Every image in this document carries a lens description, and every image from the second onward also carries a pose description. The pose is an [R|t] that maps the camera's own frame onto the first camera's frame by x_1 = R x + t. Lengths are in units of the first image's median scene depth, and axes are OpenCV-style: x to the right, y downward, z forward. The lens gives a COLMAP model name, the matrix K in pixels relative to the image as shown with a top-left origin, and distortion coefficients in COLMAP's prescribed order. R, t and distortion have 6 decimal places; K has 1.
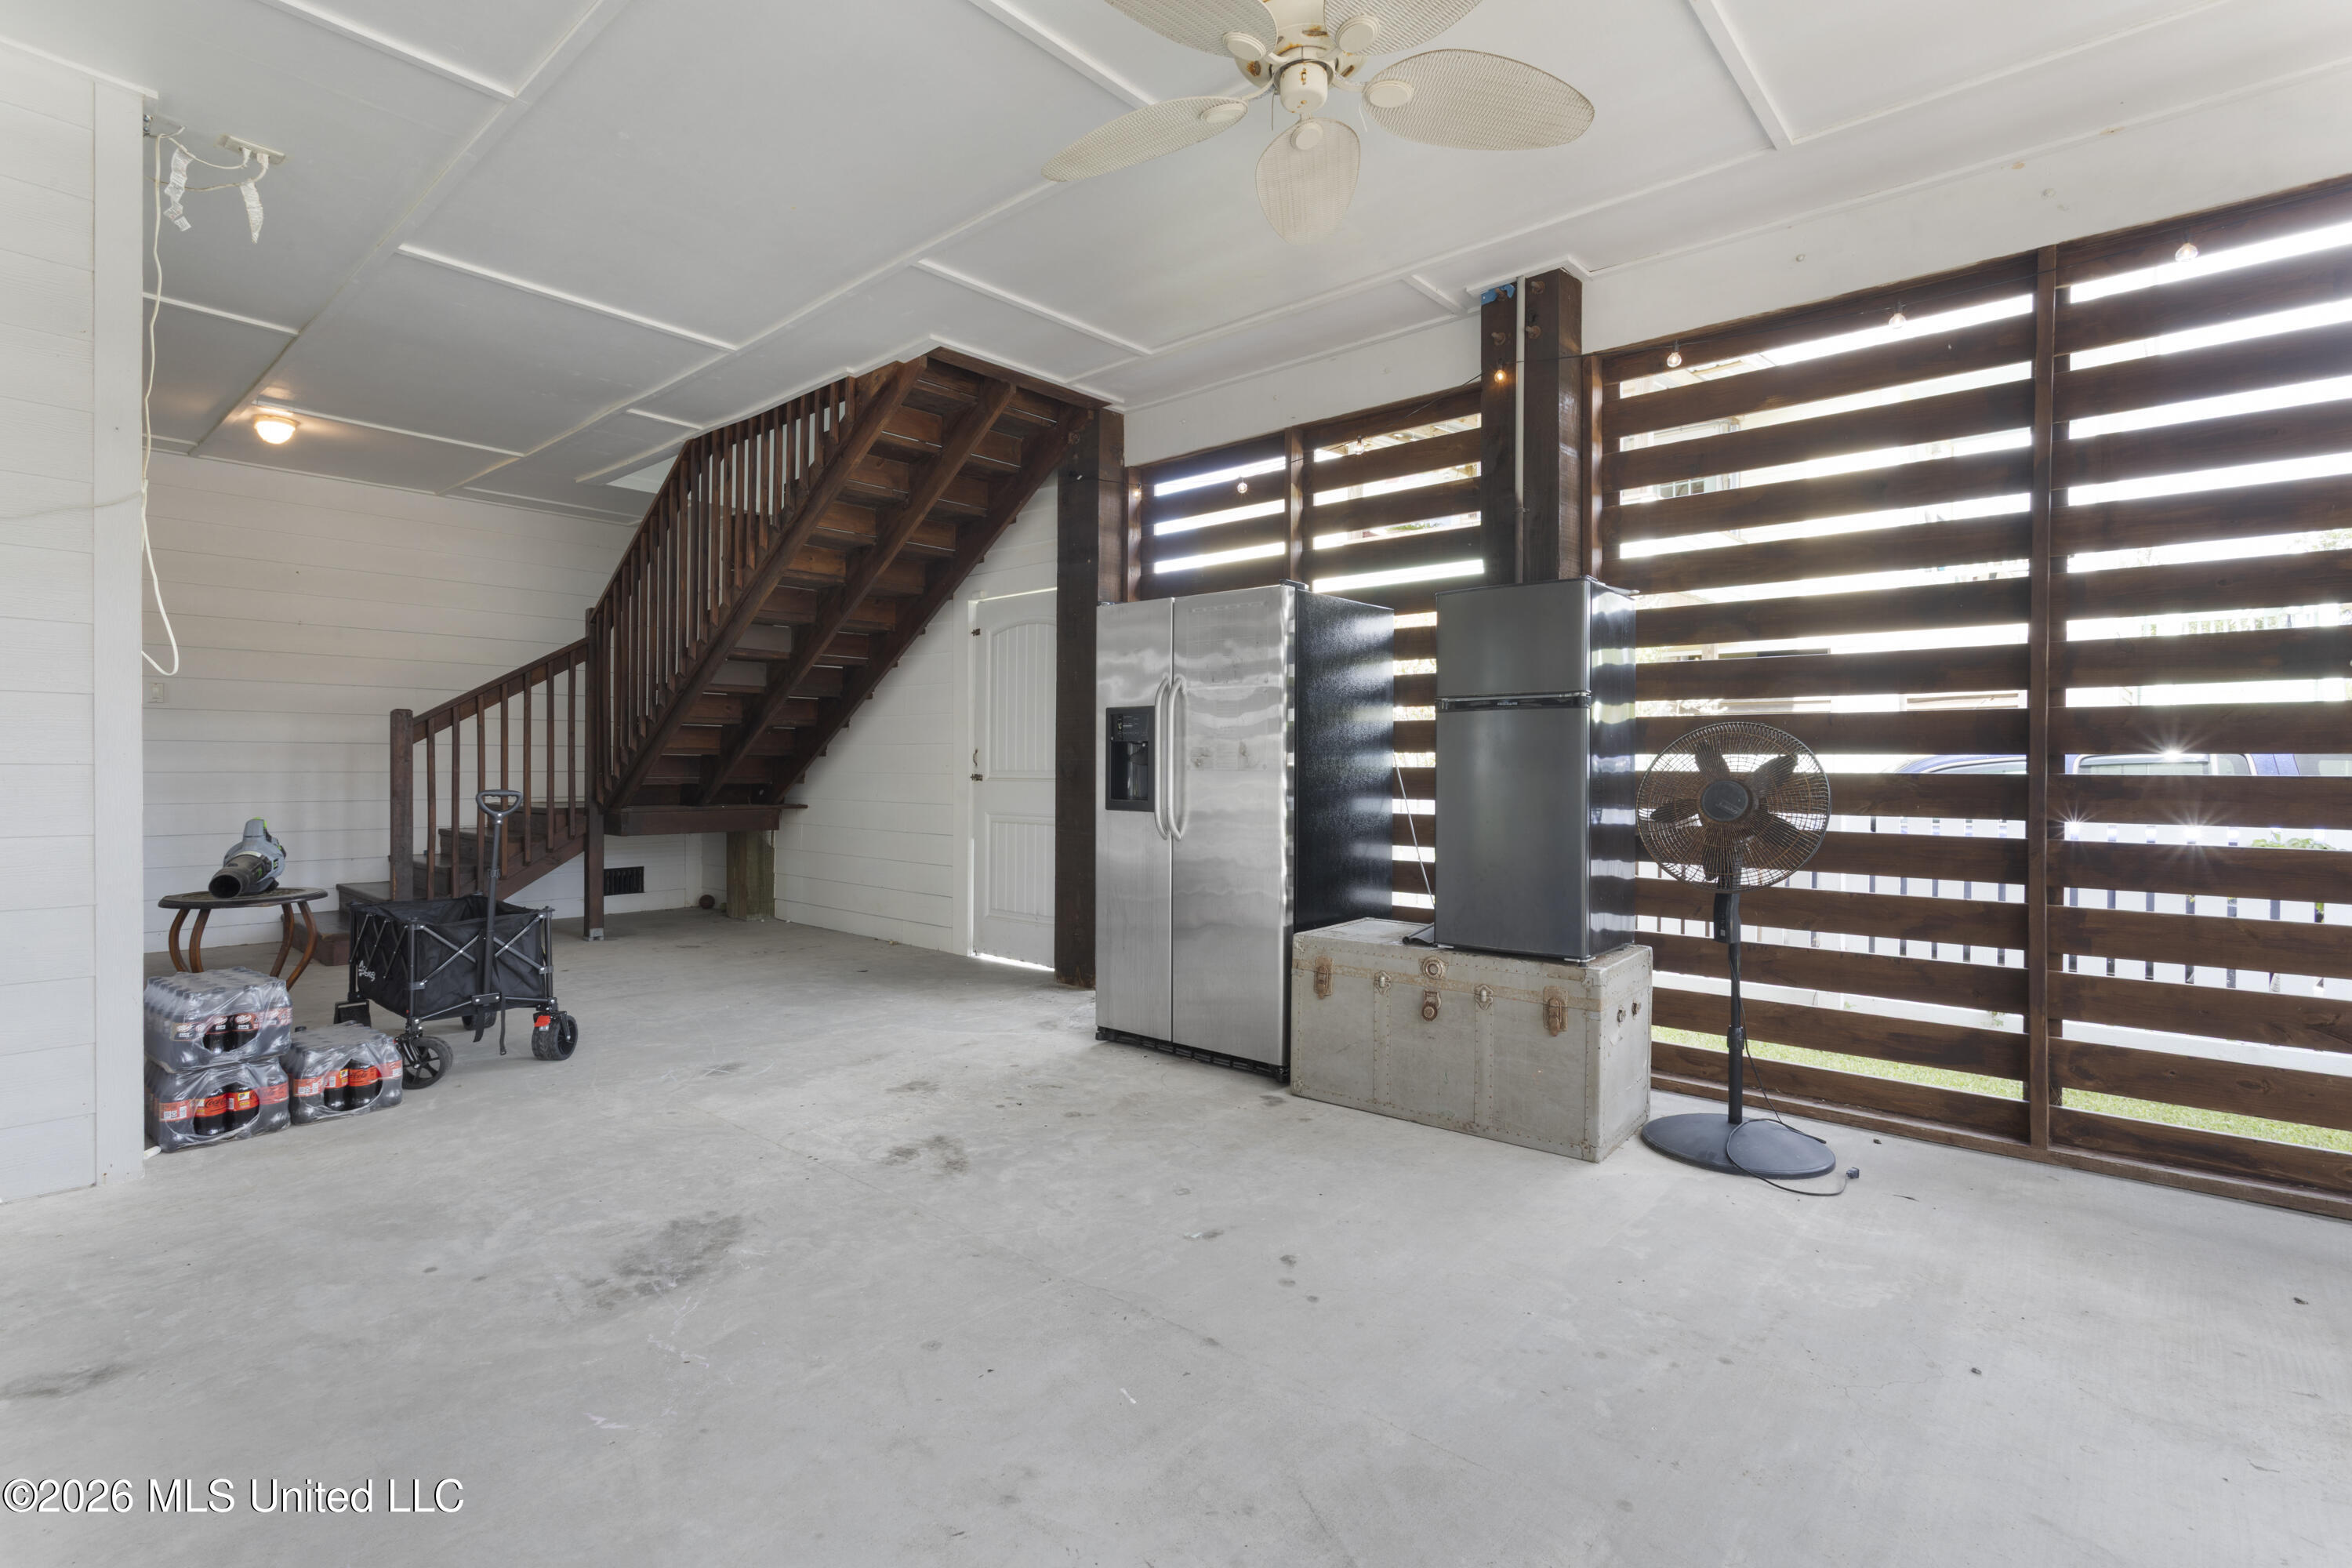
lens RADIAL K [[1109.3, 0, 1173.0], [0, 1109.3, 772.6], [0, 0, 1]] dist [0.002541, 0.000501]
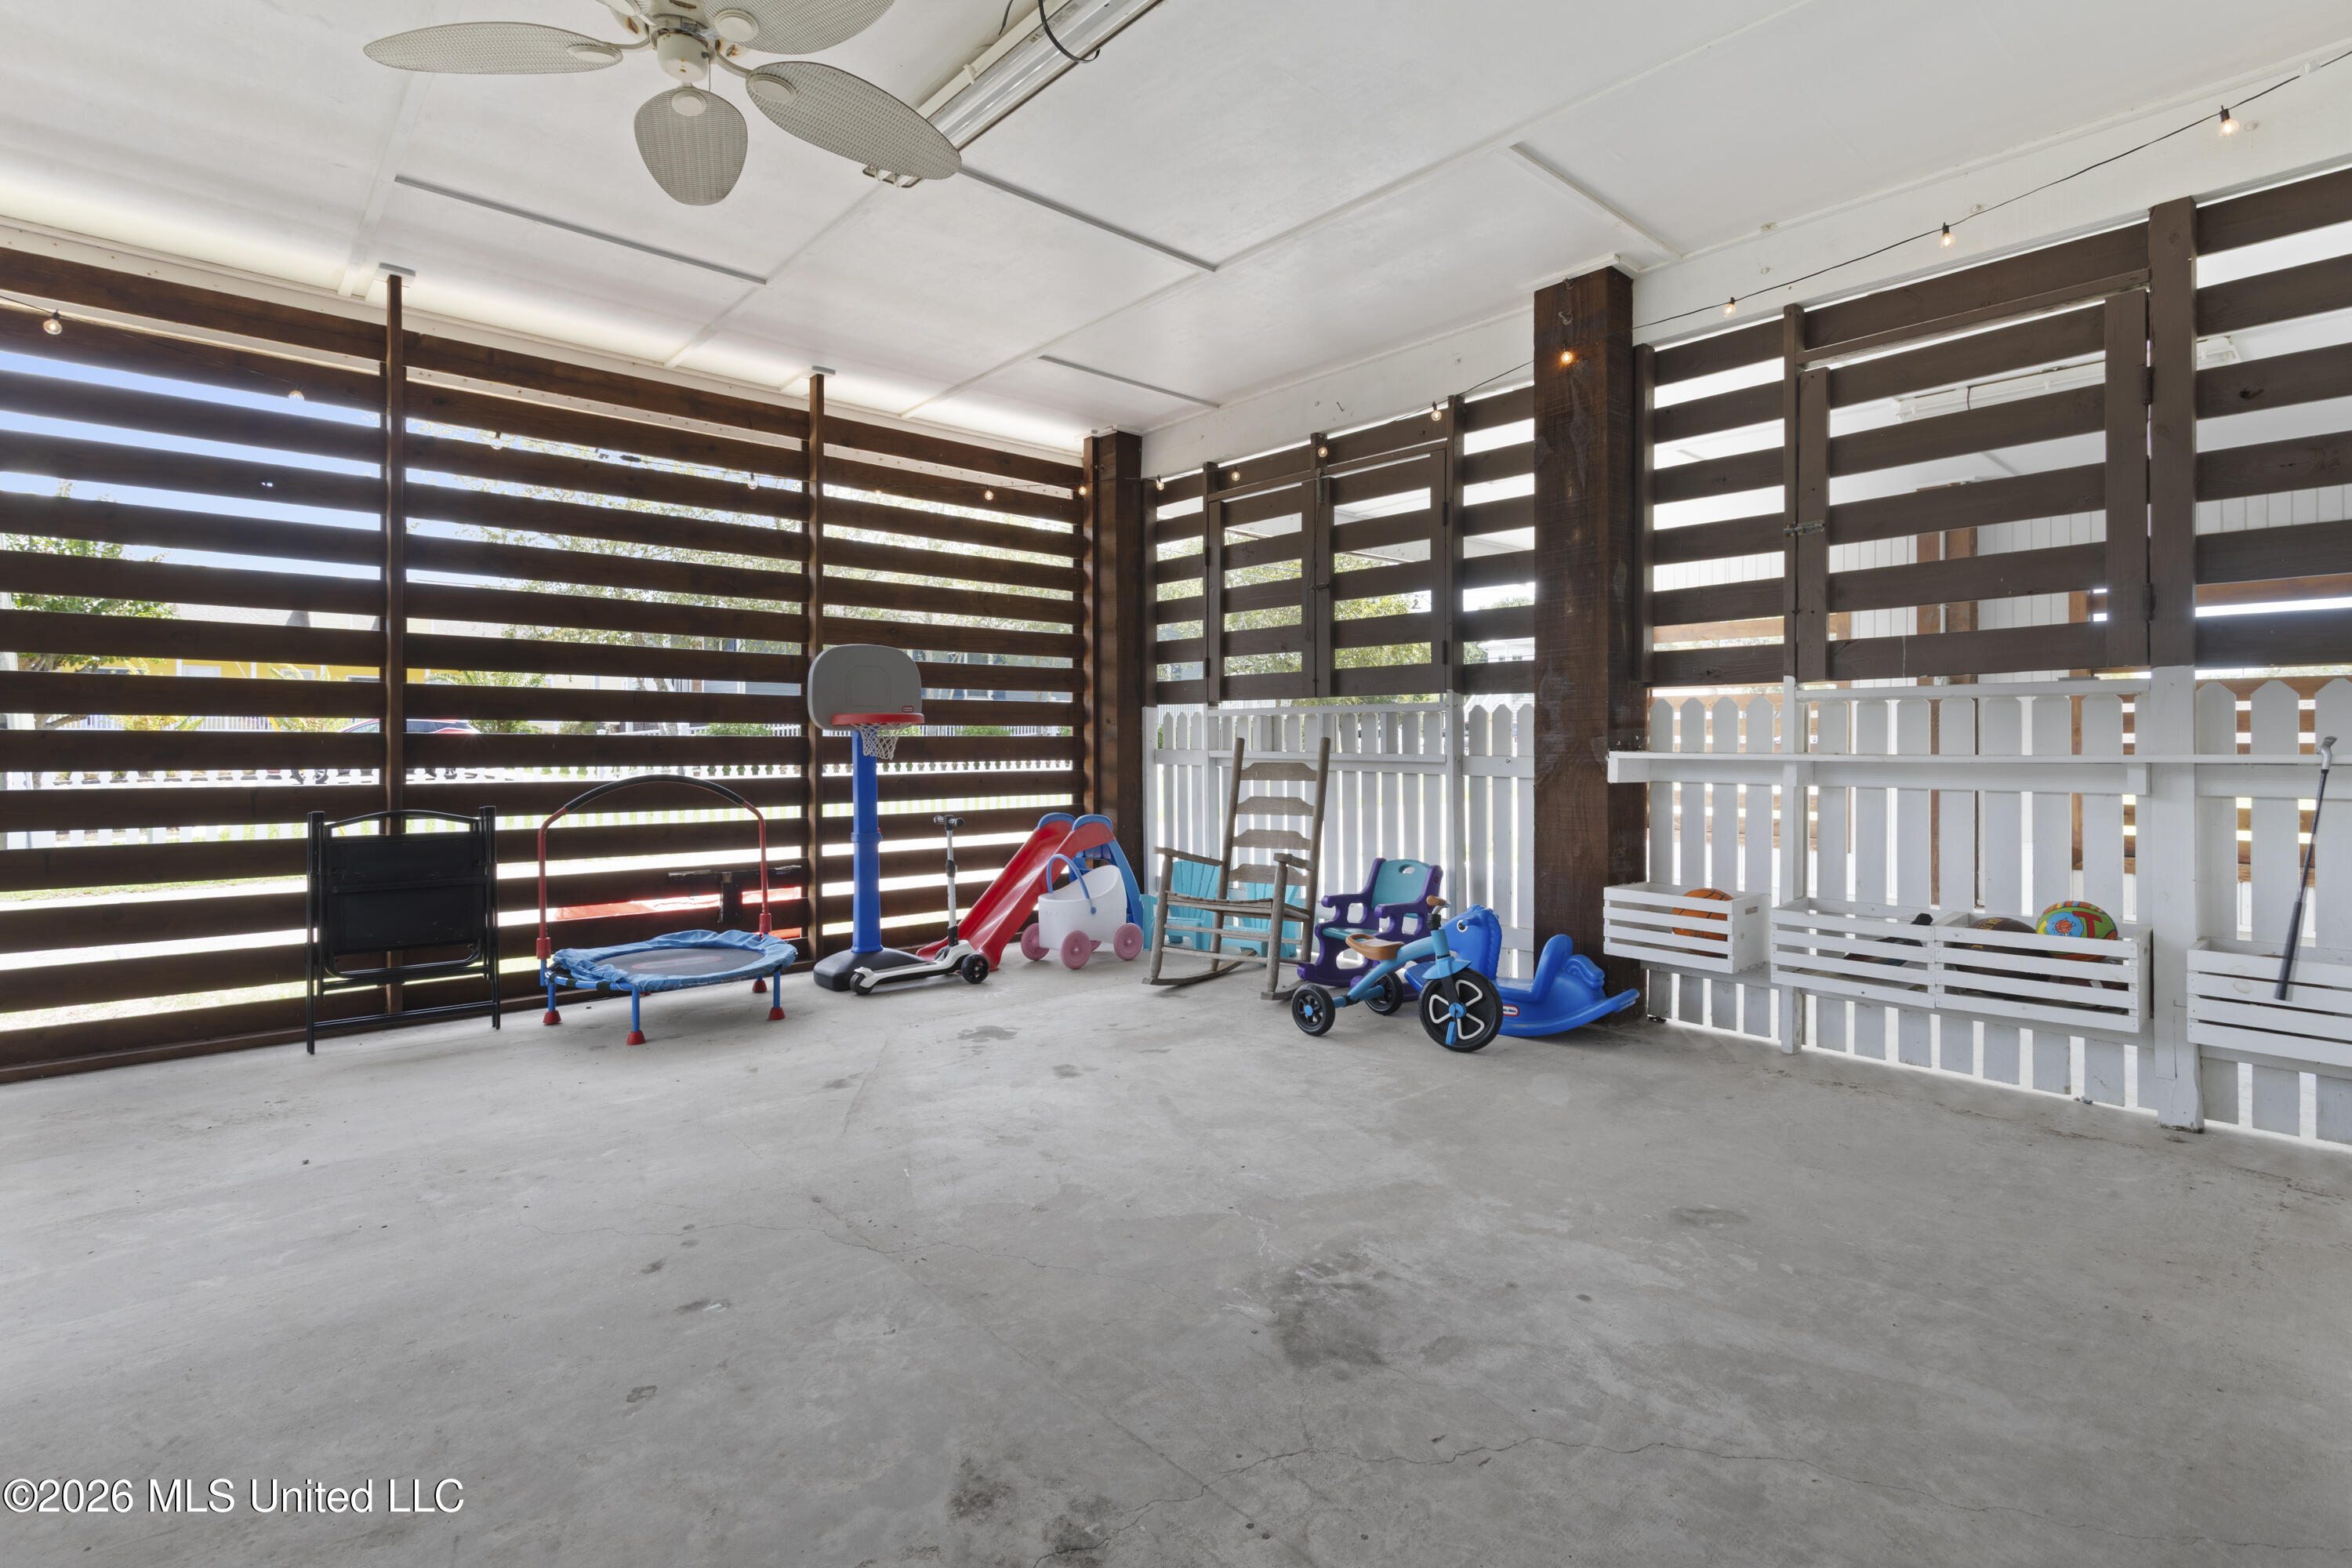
lens RADIAL K [[1109.3, 0, 1173.0], [0, 1109.3, 772.6], [0, 0, 1]] dist [0.002541, 0.000501]
pose [[-0.992499, -0.009684, 0.121871, -0.434446], [-0.005410, 0.999360, 0.035352, -0.003365], [-0.122136, 0.034428, -0.991916, 1.865553]]
